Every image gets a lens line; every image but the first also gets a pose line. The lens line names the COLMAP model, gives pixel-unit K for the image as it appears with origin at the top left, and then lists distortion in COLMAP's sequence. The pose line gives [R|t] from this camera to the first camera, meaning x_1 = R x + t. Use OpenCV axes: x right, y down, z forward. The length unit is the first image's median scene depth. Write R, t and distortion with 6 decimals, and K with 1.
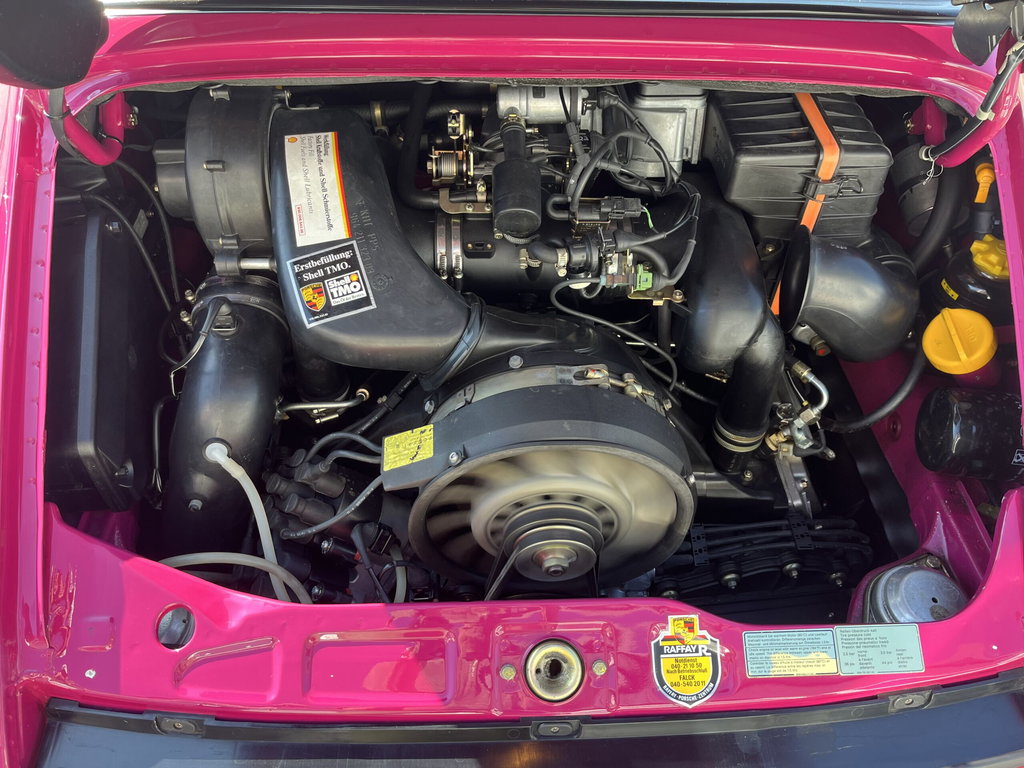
lens RADIAL K [[777.4, 0, 516.6], [0, 777.4, 383.5], [0, 0, 1]] dist [0.052661, -0.094424]
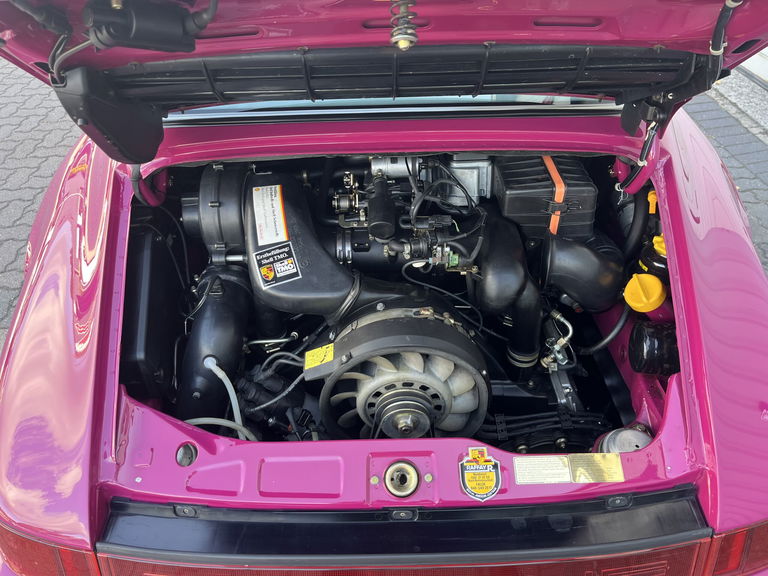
lens RADIAL K [[583.1, 0, 387.4], [0, 583.1, 287.6], [0, 0, 1]] dist [0.052661, -0.094424]
pose [[0.998658, -0.021958, -0.046900, 0.072376], [0.014086, 0.986687, -0.162017, 0.134704], [0.049833, 0.161139, 0.985673, -0.281324]]
